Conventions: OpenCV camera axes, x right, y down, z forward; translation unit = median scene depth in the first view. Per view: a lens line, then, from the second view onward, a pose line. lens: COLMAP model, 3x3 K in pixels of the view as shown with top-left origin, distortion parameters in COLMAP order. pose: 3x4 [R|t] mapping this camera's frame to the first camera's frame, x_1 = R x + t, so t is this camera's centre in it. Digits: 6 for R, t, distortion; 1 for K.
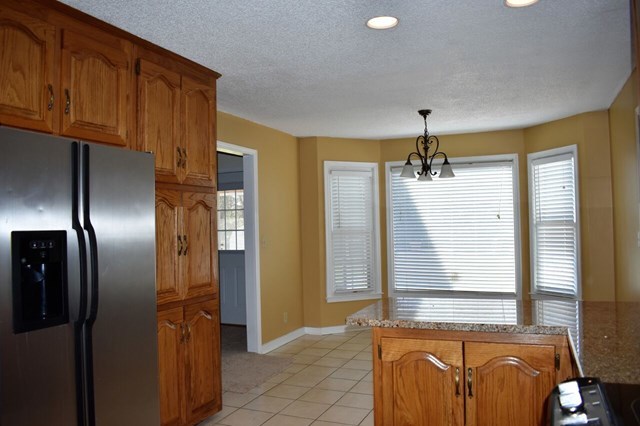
lens RADIAL K [[509.5, 0, 328.6], [0, 509.5, 215.3], [0, 0, 1]] dist [-0.096972, 0.010596]
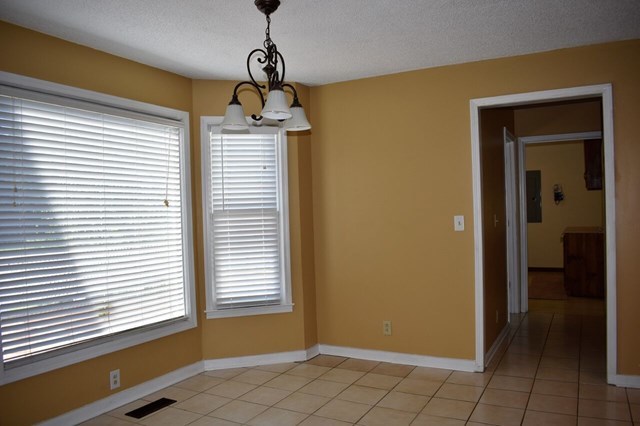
lens RADIAL K [[509.5, 0, 328.6], [0, 509.5, 215.3], [0, 0, 1]] dist [-0.096972, 0.010596]
pose [[0.072481, 0.008412, 0.997334, -0.311770], [0.002296, 0.999960, -0.008601, 0.025913], [-0.997367, 0.002913, 0.072459, 0.795345]]
